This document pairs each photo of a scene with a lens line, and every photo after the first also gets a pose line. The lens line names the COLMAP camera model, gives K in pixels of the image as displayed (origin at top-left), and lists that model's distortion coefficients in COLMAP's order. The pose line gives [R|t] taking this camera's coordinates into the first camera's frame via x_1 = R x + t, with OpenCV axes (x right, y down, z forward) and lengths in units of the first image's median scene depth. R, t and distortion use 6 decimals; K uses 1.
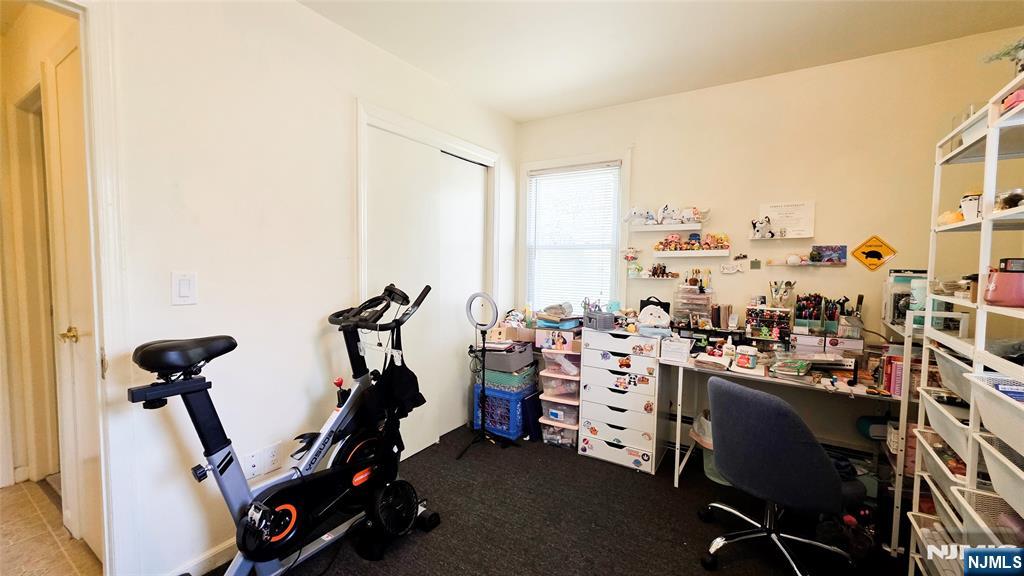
lens RADIAL K [[410.8, 0, 509.9], [0, 410.8, 288.9], [0, 0, 1]] dist [0.003758, -0.001168]
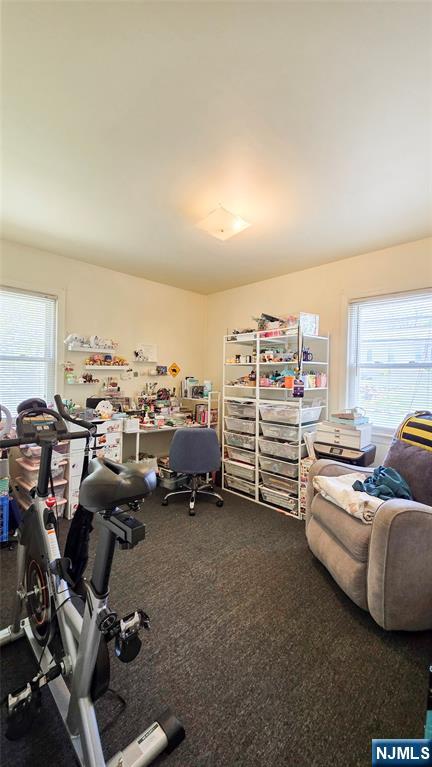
lens RADIAL K [[310.9, 0, 213.3], [0, 310.9, 379.6], [0, 0, 1]] dist [0.002366, -0.000506]
pose [[0.223182, -0.015357, 0.974656, -0.747597], [0.046791, 0.998892, 0.005025, -0.026793], [-0.973653, 0.044484, 0.223653, 0.349520]]
